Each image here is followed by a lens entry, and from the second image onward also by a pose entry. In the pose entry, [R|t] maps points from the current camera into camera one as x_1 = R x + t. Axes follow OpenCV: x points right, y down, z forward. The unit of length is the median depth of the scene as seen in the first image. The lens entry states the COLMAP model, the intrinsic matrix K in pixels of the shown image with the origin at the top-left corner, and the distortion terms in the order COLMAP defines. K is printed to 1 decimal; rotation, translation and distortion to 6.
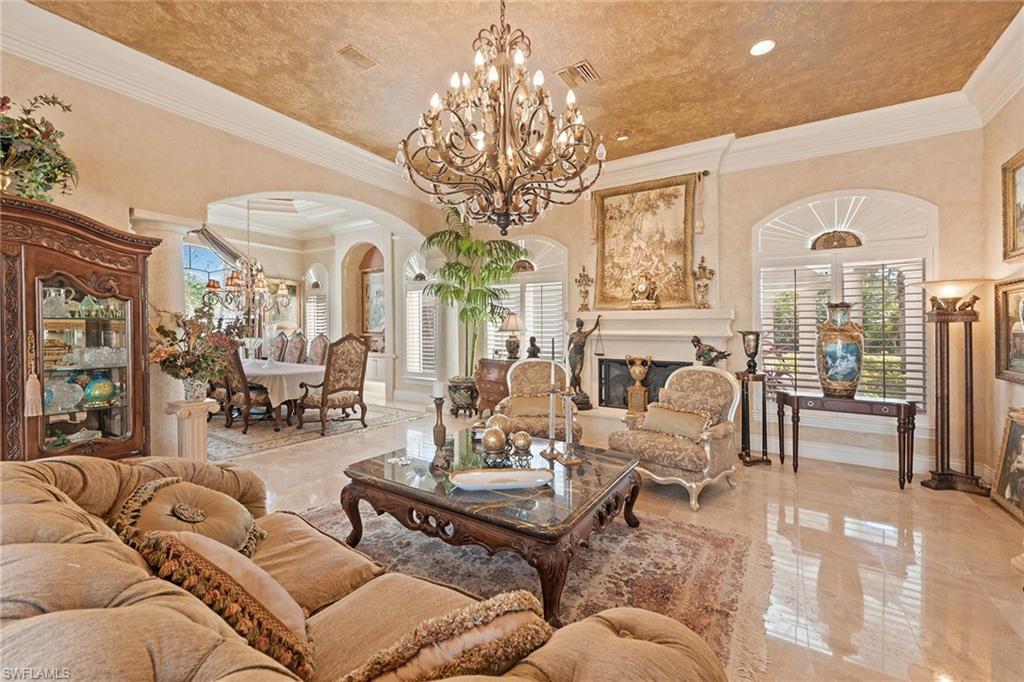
lens RADIAL K [[416.5, 0, 517.9], [0, 416.5, 337.0], [0, 0, 1]] dist [0.010444, -0.000665]
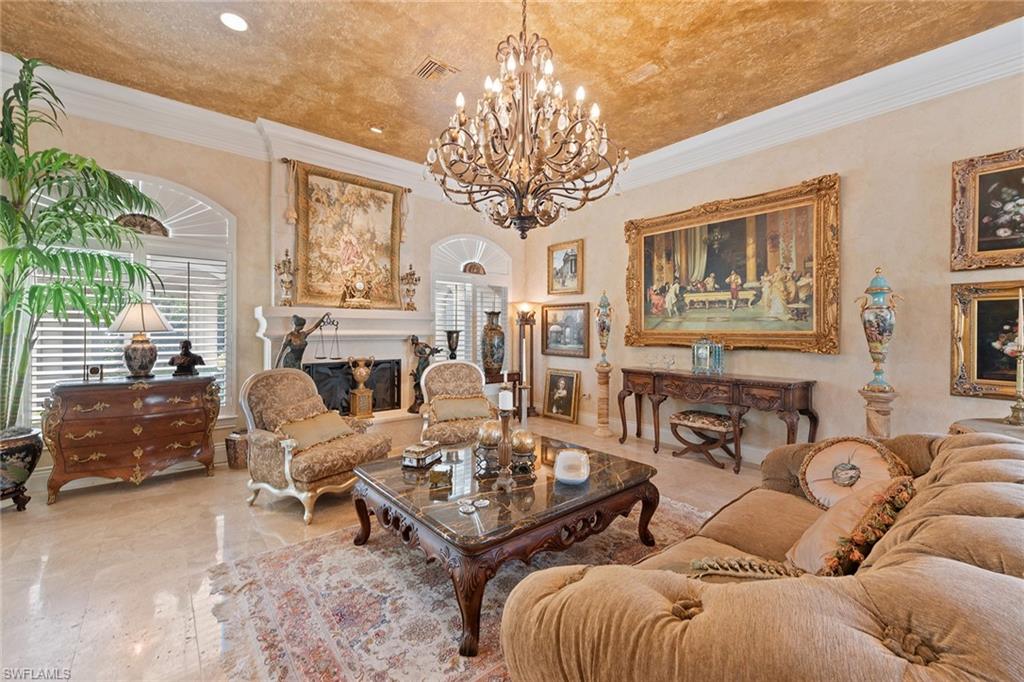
lens RADIAL K [[416.5, 0, 516.0], [0, 416.5, 329.9], [0, 0, 1]] dist [0.010444, -0.000665]
pose [[0.295255, -0.002638, 0.955415, -0.516039], [0.016219, 0.999866, -0.002252, -0.007999], [-0.955281, 0.016161, 0.295259, 0.376240]]
